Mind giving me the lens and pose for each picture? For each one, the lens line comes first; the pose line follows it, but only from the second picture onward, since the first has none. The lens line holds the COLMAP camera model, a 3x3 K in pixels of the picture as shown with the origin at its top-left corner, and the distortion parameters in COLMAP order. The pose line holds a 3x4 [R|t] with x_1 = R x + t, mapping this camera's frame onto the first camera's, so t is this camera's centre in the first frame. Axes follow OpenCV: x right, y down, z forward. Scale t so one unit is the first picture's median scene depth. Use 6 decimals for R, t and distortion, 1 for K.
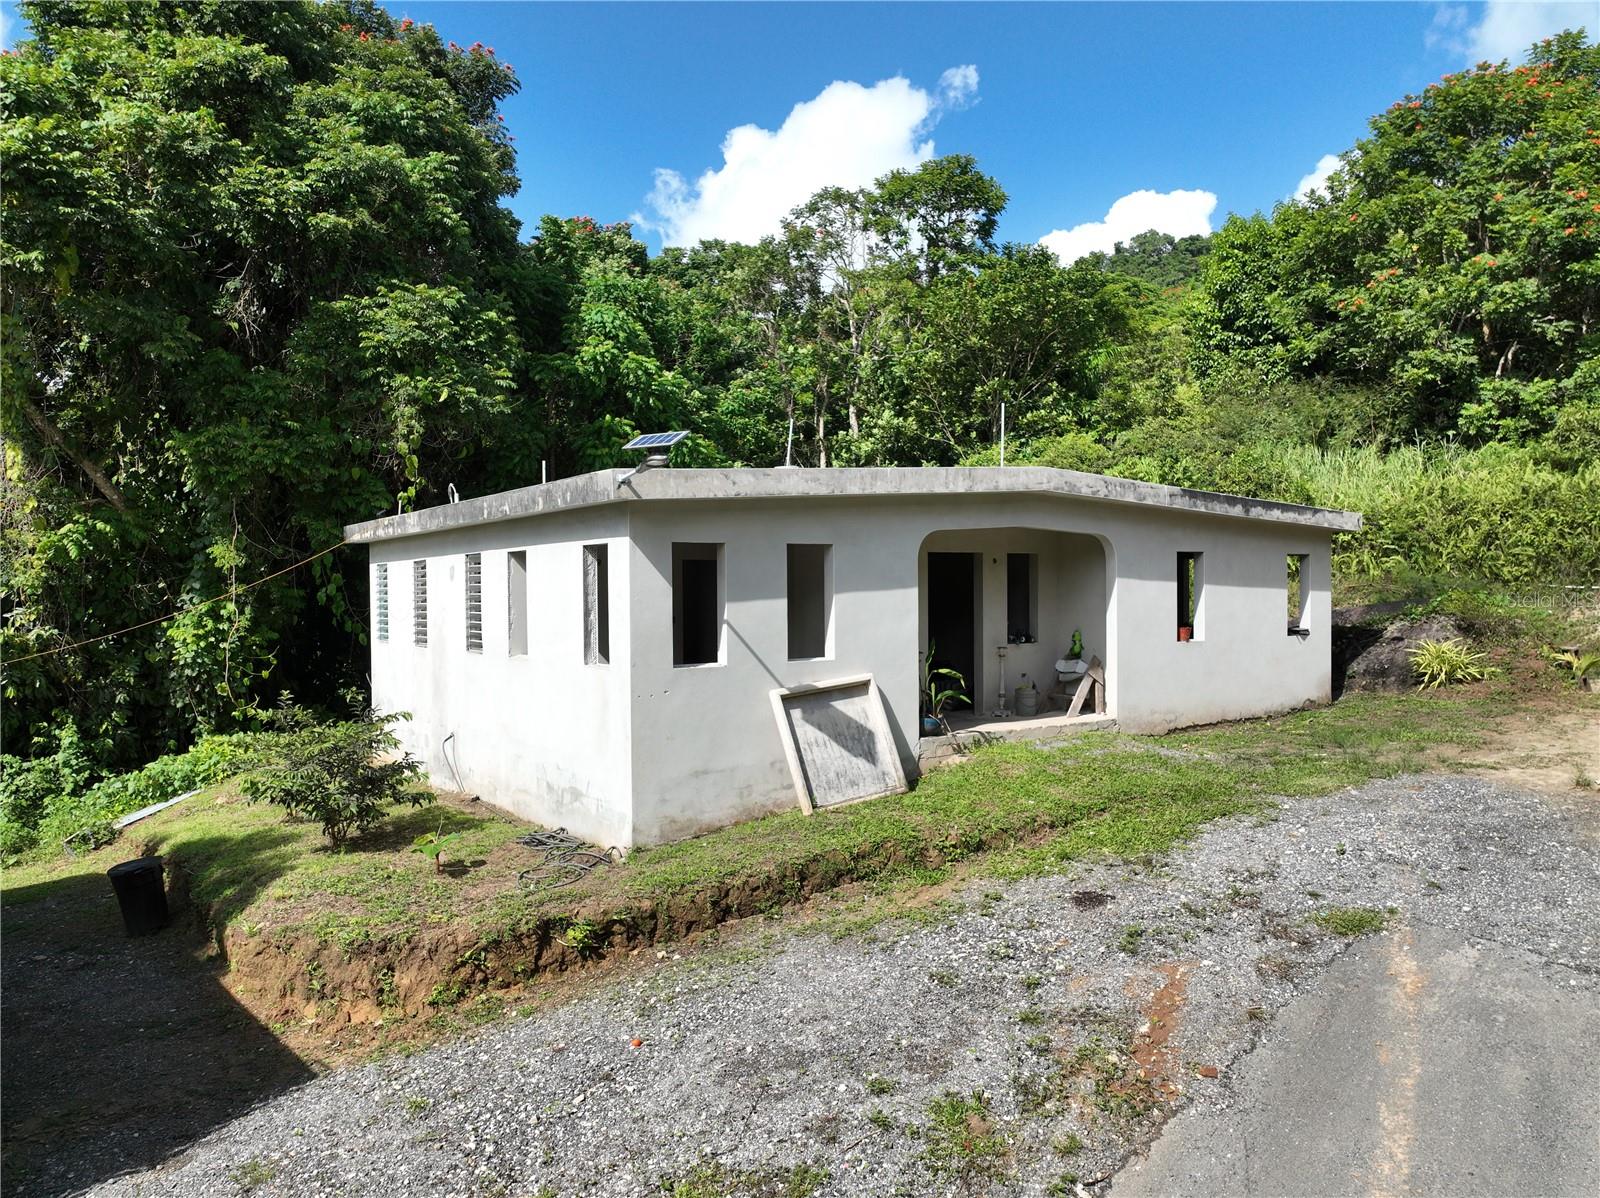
lens RADIAL K [[1135.5, 0, 790.1], [0, 1135.5, 598.2], [0, 0, 1]] dist [-0.005800, 0.026772]
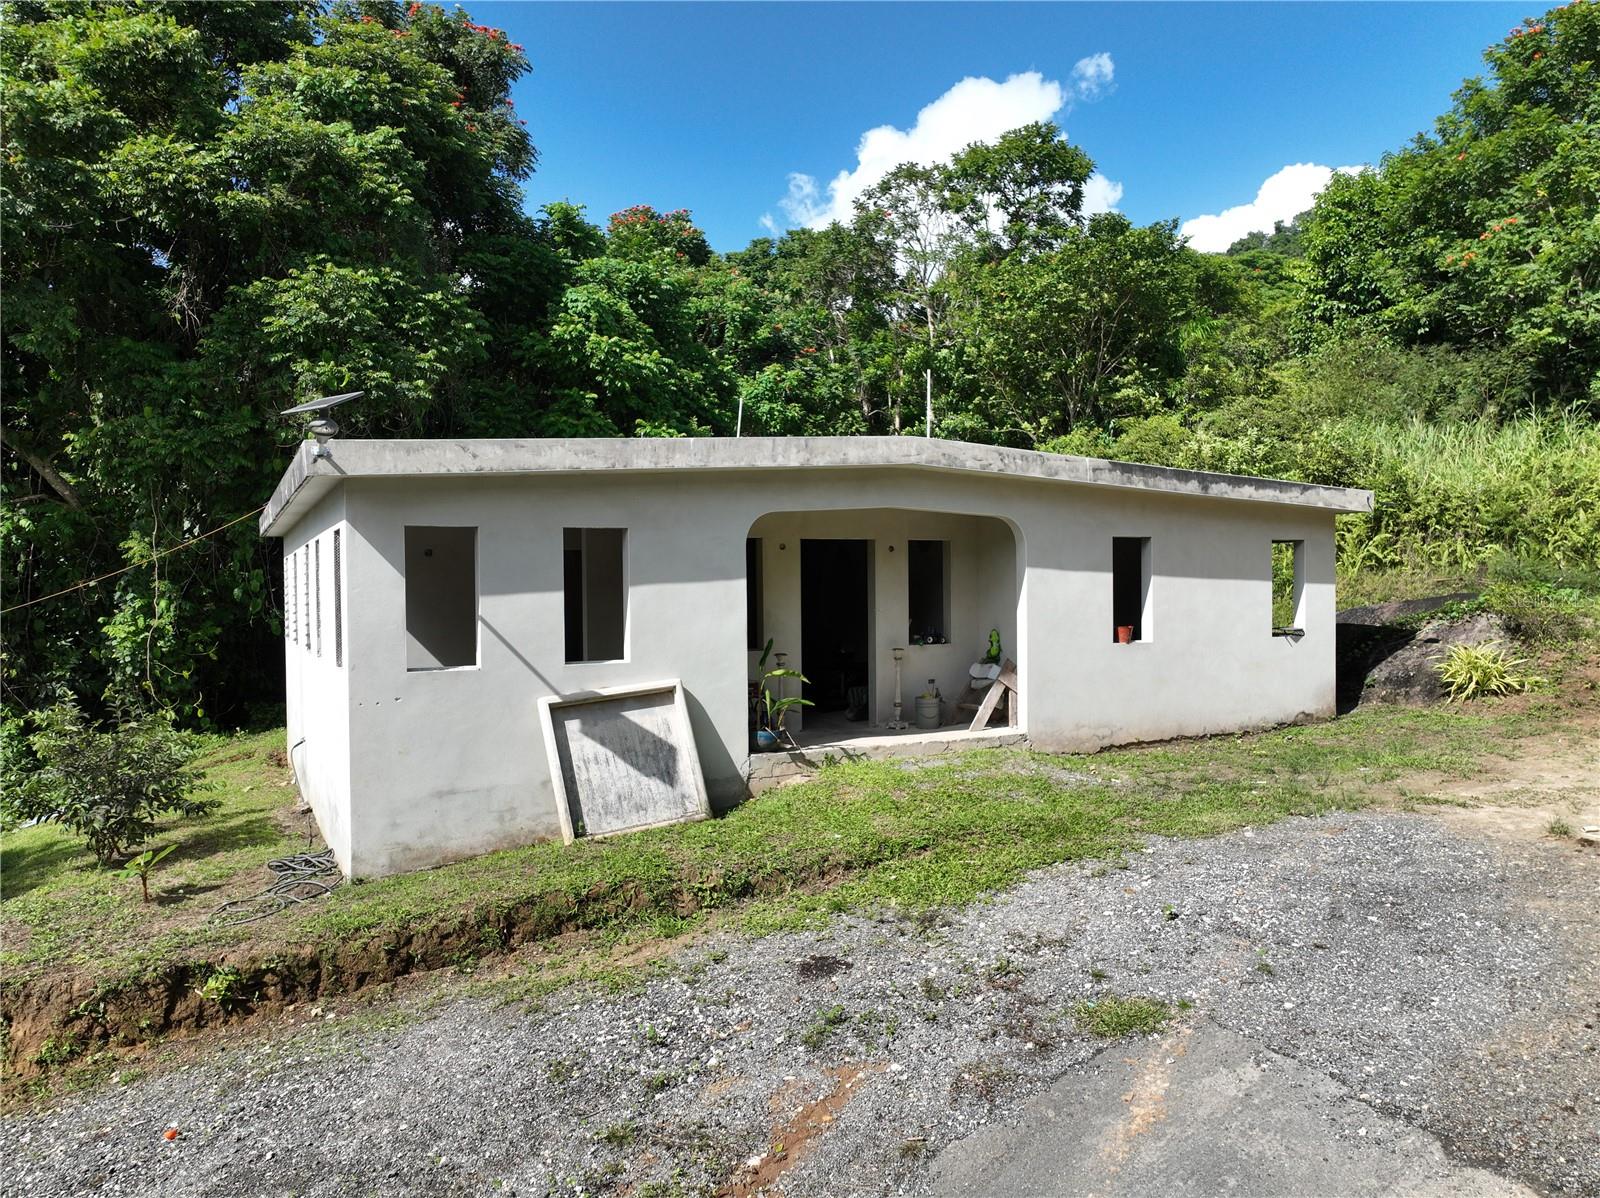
lens RADIAL K [[1135.5, 0, 790.6], [0, 1135.5, 601.6], [0, 0, 1]] dist [-0.005800, 0.026772]
pose [[0.991287, -0.000849, -0.131714, 0.254867], [0.001326, 0.999993, 0.003536, 0.004784], [0.131710, -0.003679, 0.991281, 0.154829]]
